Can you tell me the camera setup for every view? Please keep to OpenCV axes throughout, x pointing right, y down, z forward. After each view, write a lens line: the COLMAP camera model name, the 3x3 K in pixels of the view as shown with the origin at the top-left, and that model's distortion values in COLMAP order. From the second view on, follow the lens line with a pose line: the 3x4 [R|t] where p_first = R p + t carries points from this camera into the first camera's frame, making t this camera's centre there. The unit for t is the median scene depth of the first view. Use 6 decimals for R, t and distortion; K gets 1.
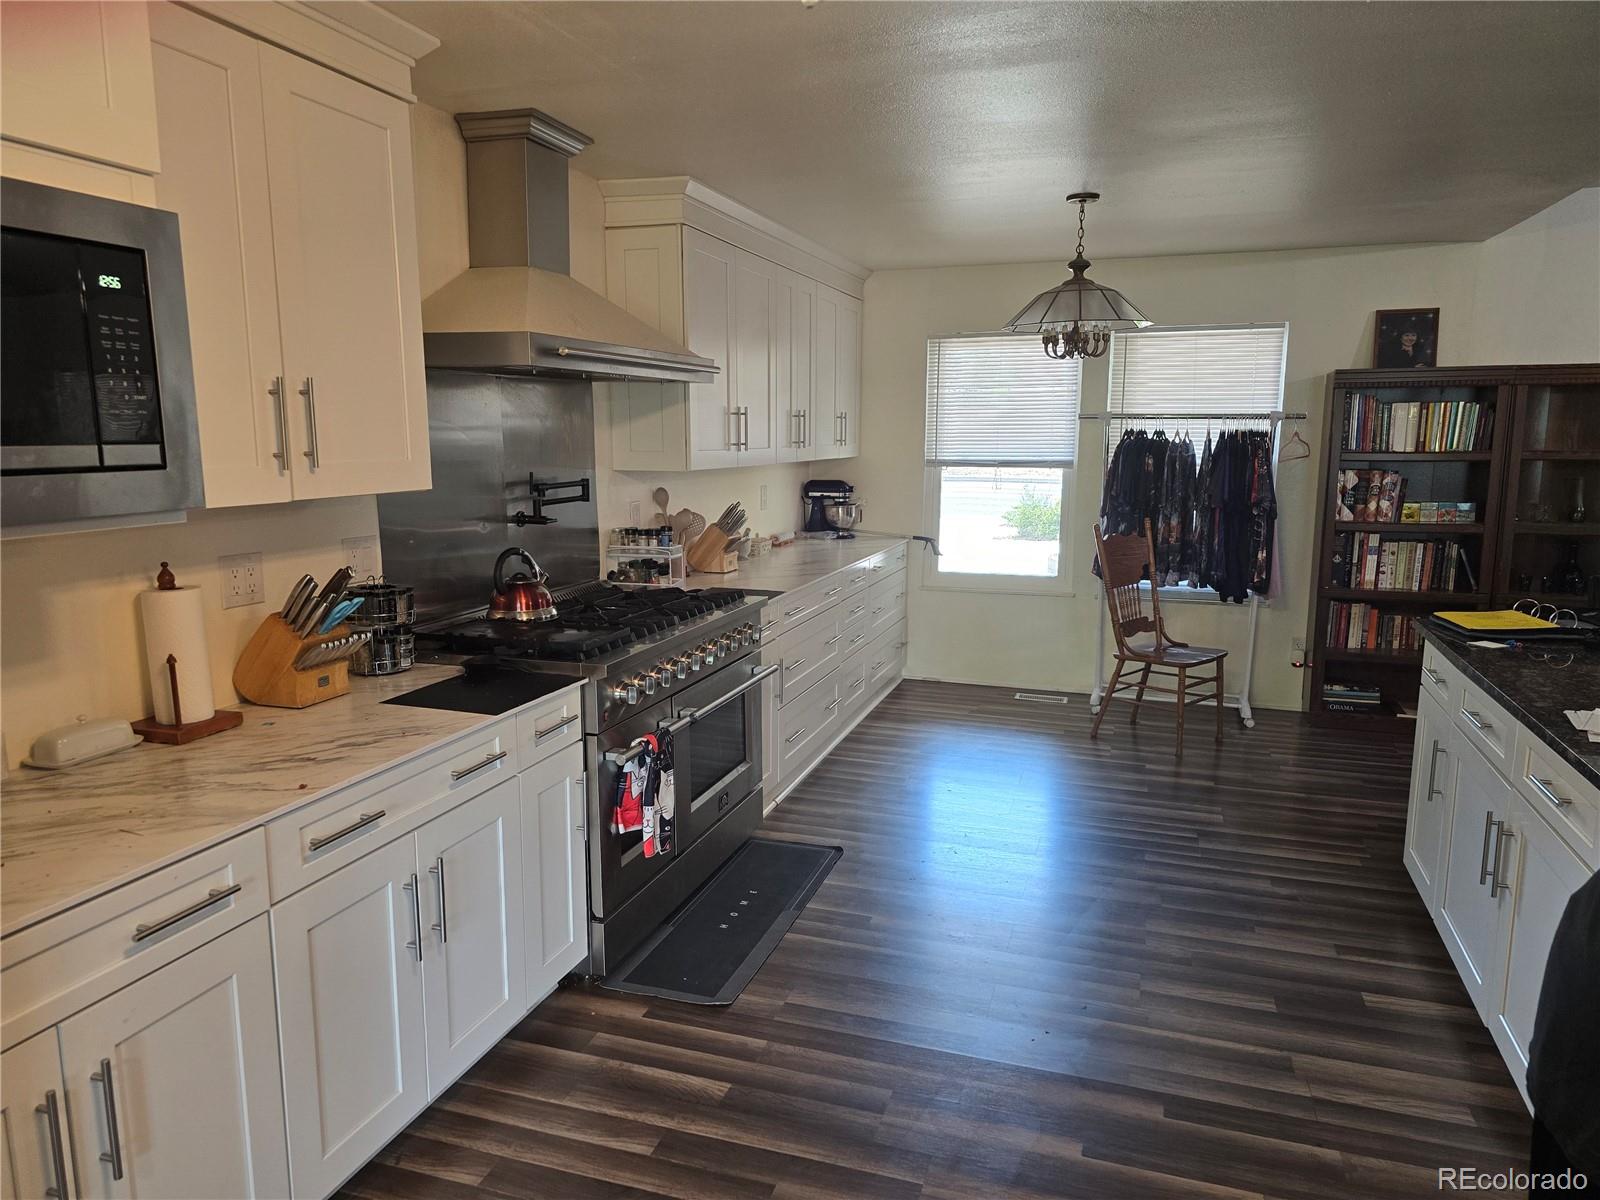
lens RADIAL K [[1064.1, 0, 804.5], [0, 1064.1, 613.9], [0, 0, 1]] dist [0.065602, -0.051033]
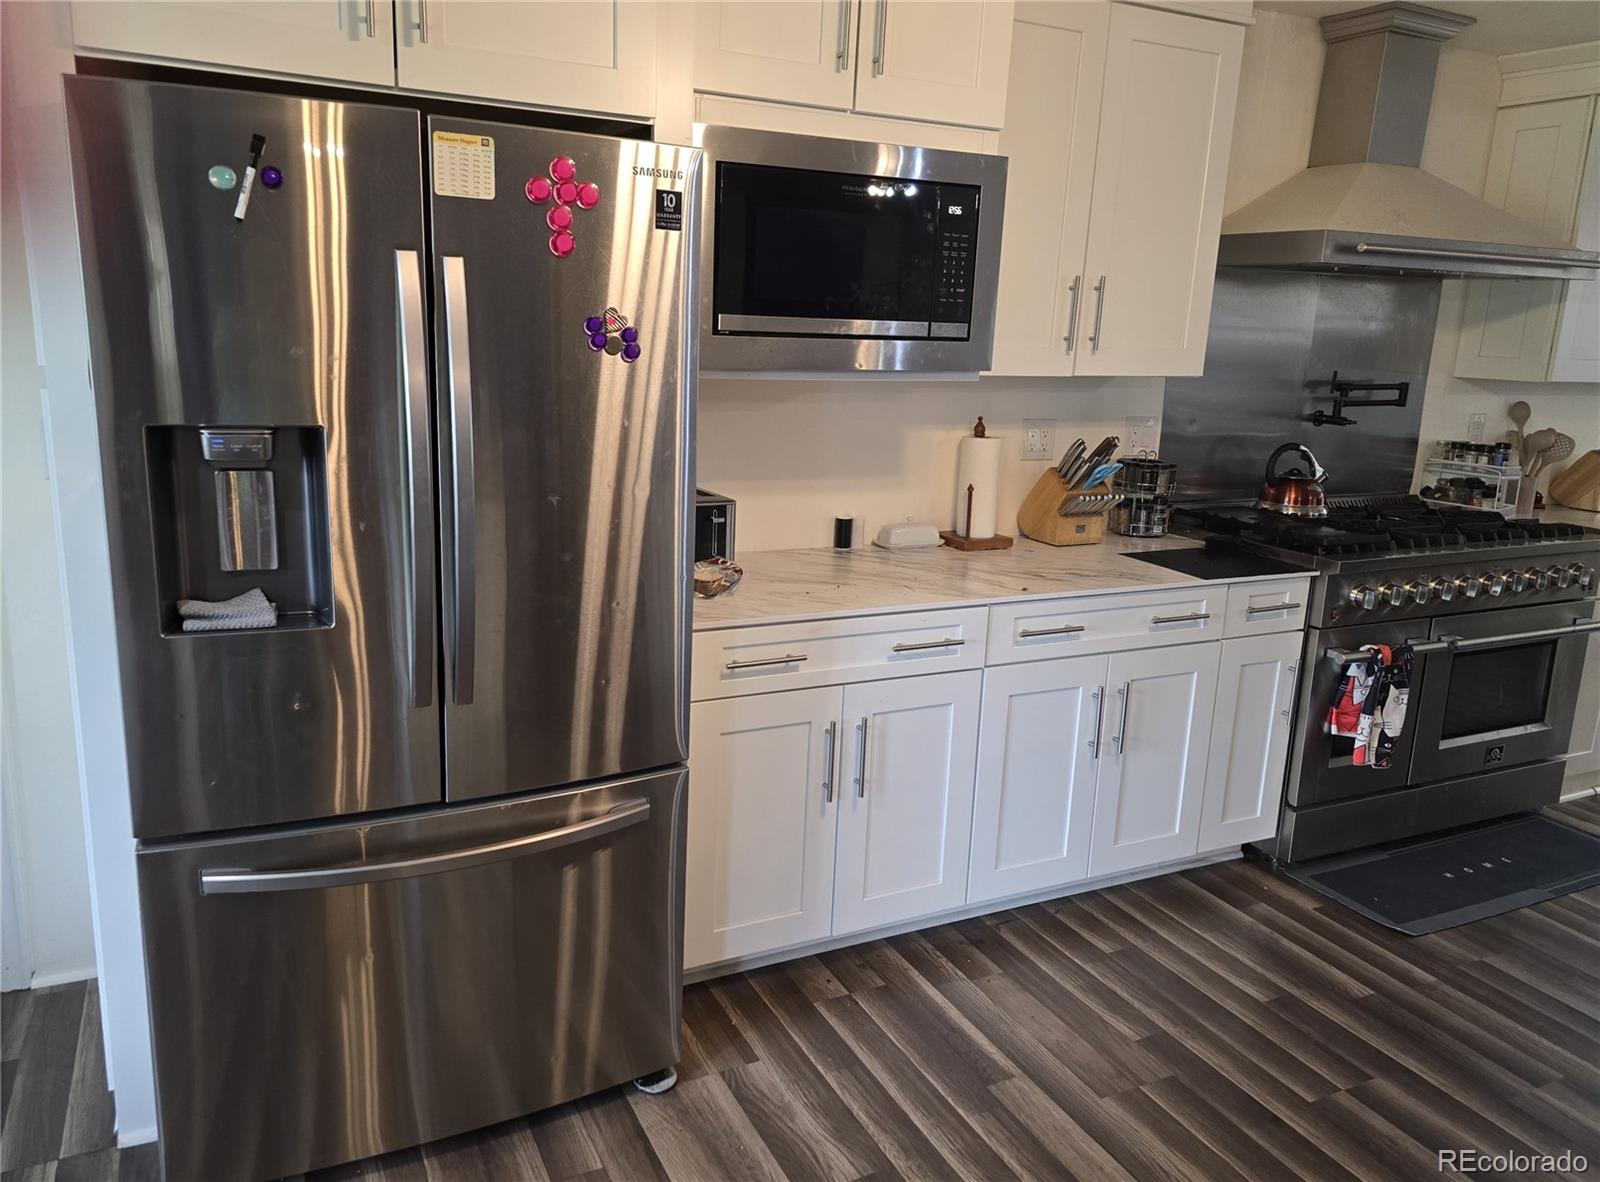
lens RADIAL K [[1183.5, 0, 800.0], [0, 1183.5, 591.0], [0, 0, 1]] dist [0.038007, -0.055784]
pose [[0.706649, 0.177548, -0.684927, 0.223973], [-0.150849, 0.983554, 0.099326, 0.039951], [0.691298, 0.033132, 0.721810, -0.158683]]
